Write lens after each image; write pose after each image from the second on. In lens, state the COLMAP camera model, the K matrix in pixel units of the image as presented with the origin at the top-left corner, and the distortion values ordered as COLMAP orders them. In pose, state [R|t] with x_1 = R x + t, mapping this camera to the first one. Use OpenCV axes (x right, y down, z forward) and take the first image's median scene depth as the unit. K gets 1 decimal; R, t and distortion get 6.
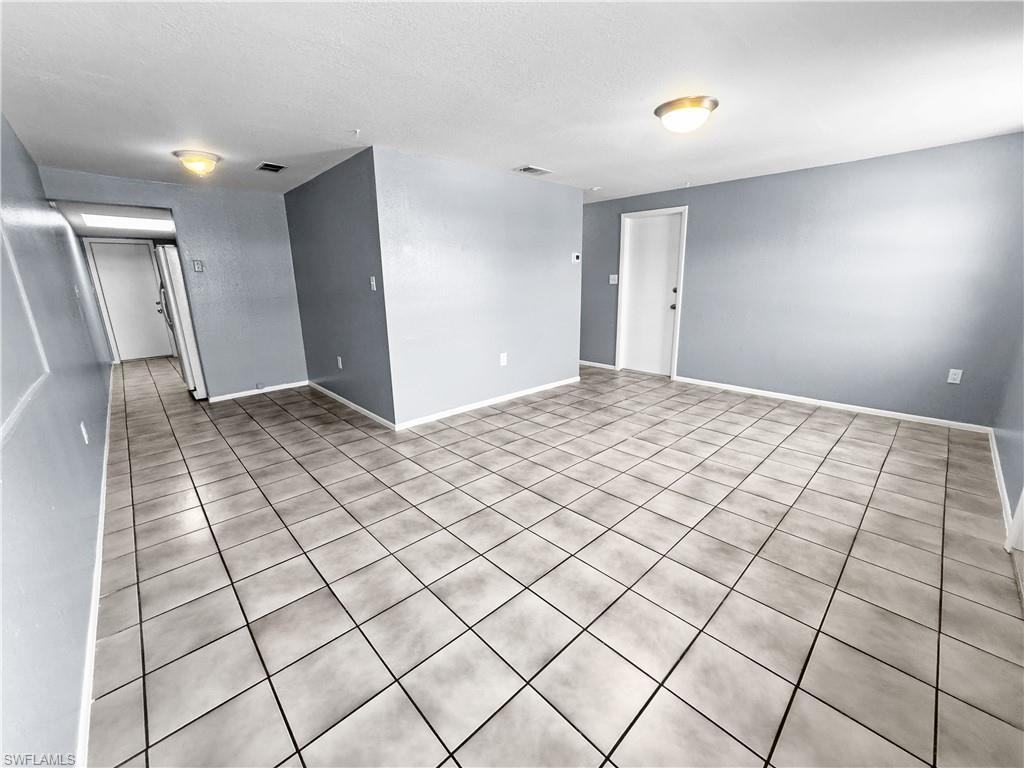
lens RADIAL K [[413.3, 0, 511.6], [0, 413.3, 379.5], [0, 0, 1]] dist [-0.014772, 0.003904]
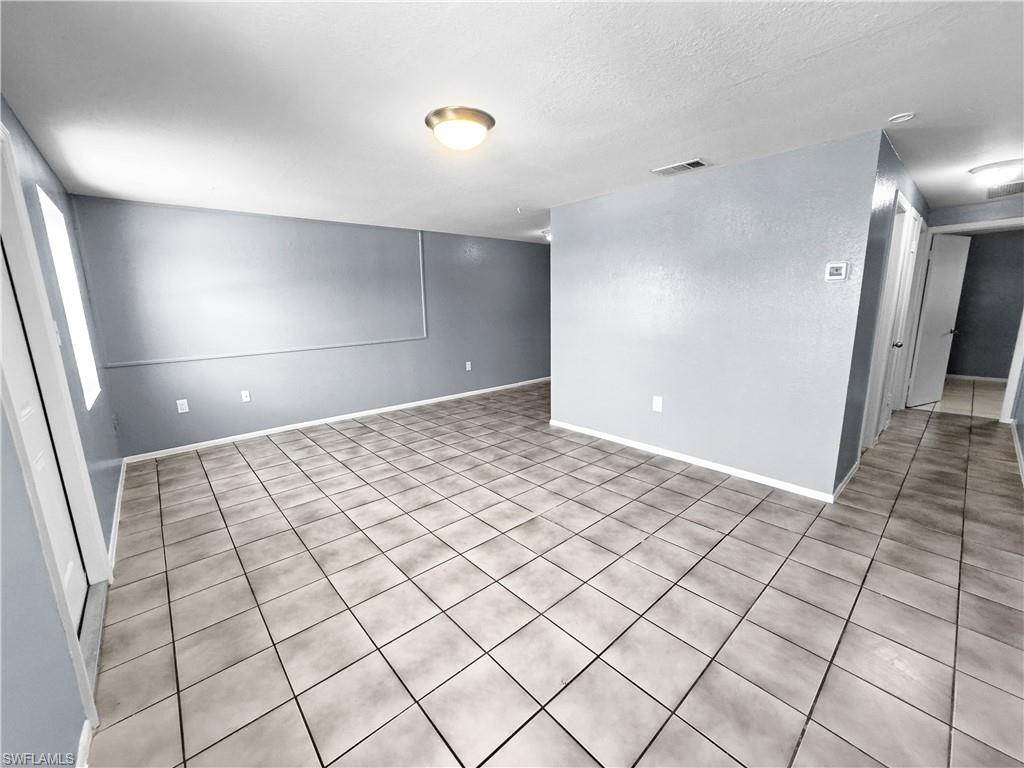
lens RADIAL K [[413.3, 0, 515.7], [0, 413.3, 383.6], [0, 0, 1]] dist [-0.014772, 0.003904]
pose [[-0.024977, 0.205595, -0.978318, 0.971446], [-0.216560, 0.954273, 0.206070, -0.241180], [0.975950, 0.217012, 0.020688, 0.860395]]
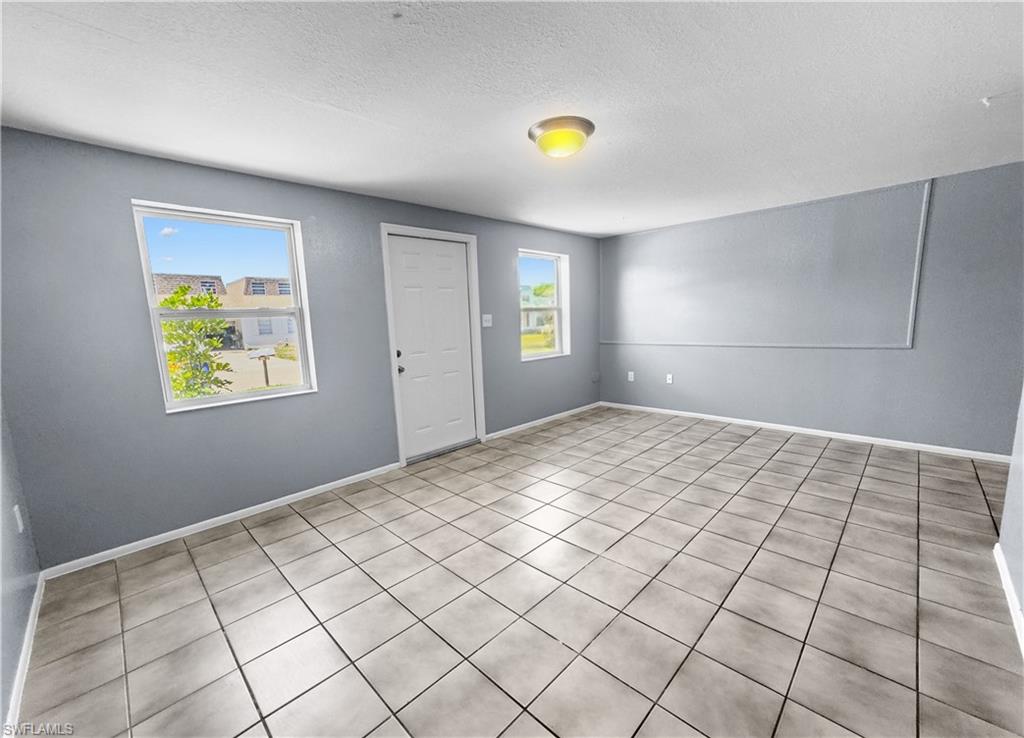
lens RADIAL K [[418.6, 0, 510.4], [0, 418.6, 379.4], [0, 0, 1]] dist [-0.018962, 0.002960]
pose [[-0.998057, 0.054498, -0.030214, 0.421097], [0.039174, 0.925833, 0.375897, -0.356526], [0.048459, 0.373983, -0.926169, 1.450372]]
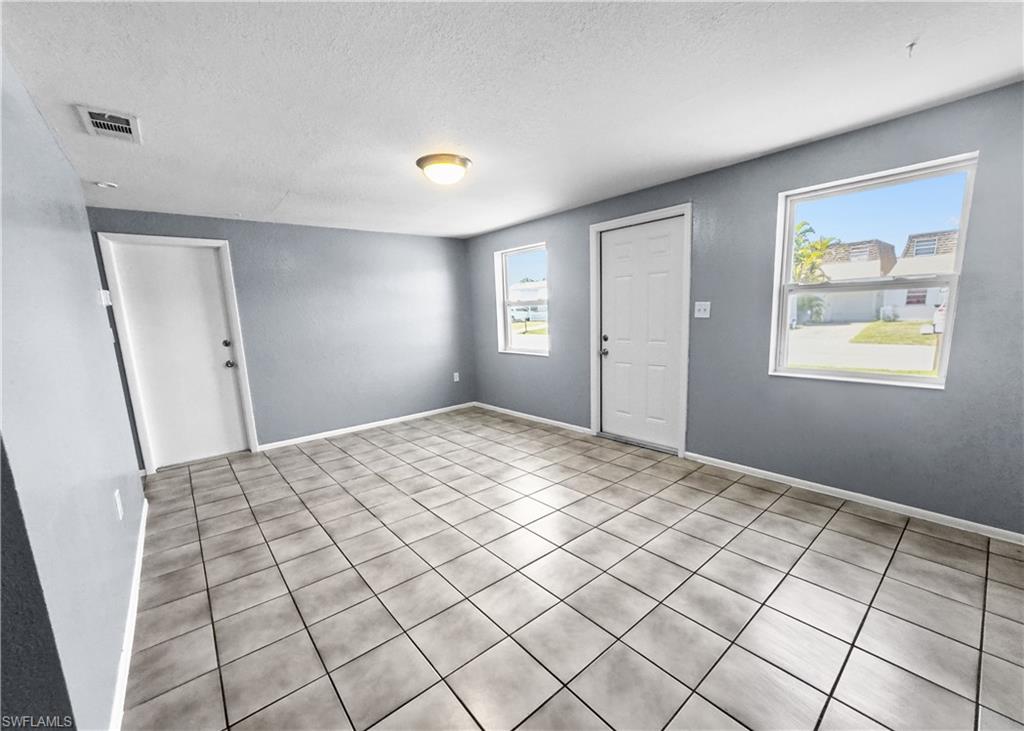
lens RADIAL K [[418.6, 0, 510.8], [0, 418.6, 372.9], [0, 0, 1]] dist [-0.018962, 0.002960]
pose [[0.069429, -0.135343, 0.988363, -0.528679], [0.277094, 0.954384, 0.111225, -0.146786], [-0.958331, 0.266147, 0.103765, 0.606936]]
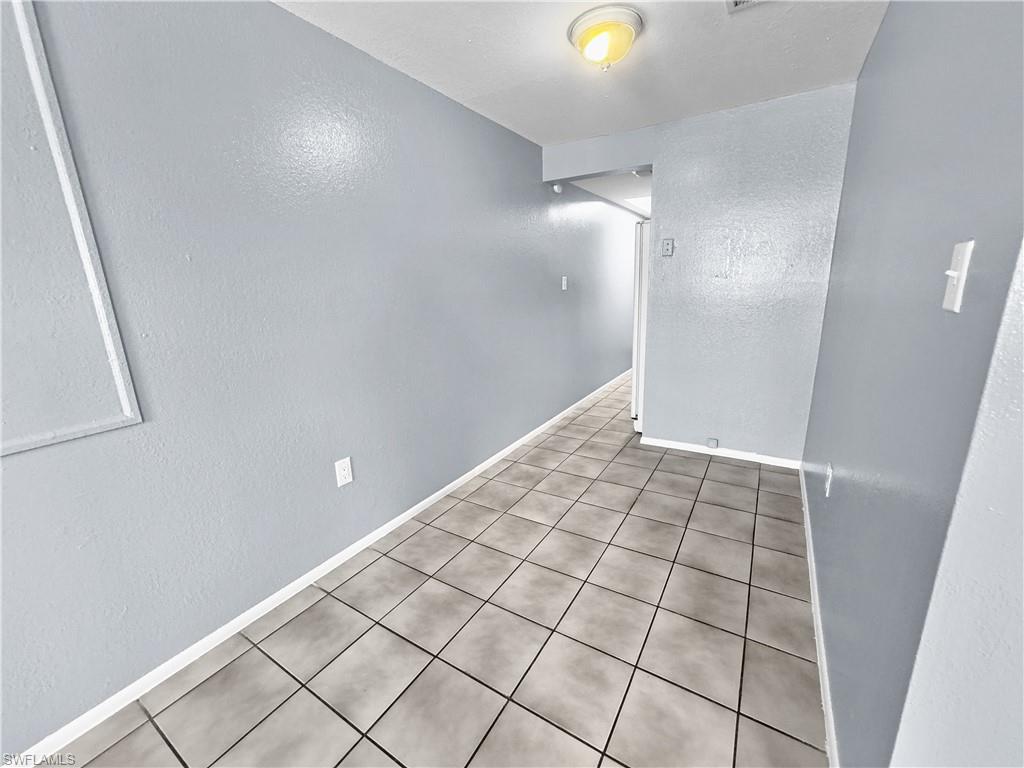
lens RADIAL K [[413.3, 0, 511.0], [0, 413.3, 385.8], [0, 0, 1]] dist [-0.014772, 0.003904]
pose [[0.231254, 0.246437, -0.941164, -0.185548], [-0.187899, 0.960487, 0.205328, -0.175486], [0.954576, 0.129361, 0.268422, 0.737350]]
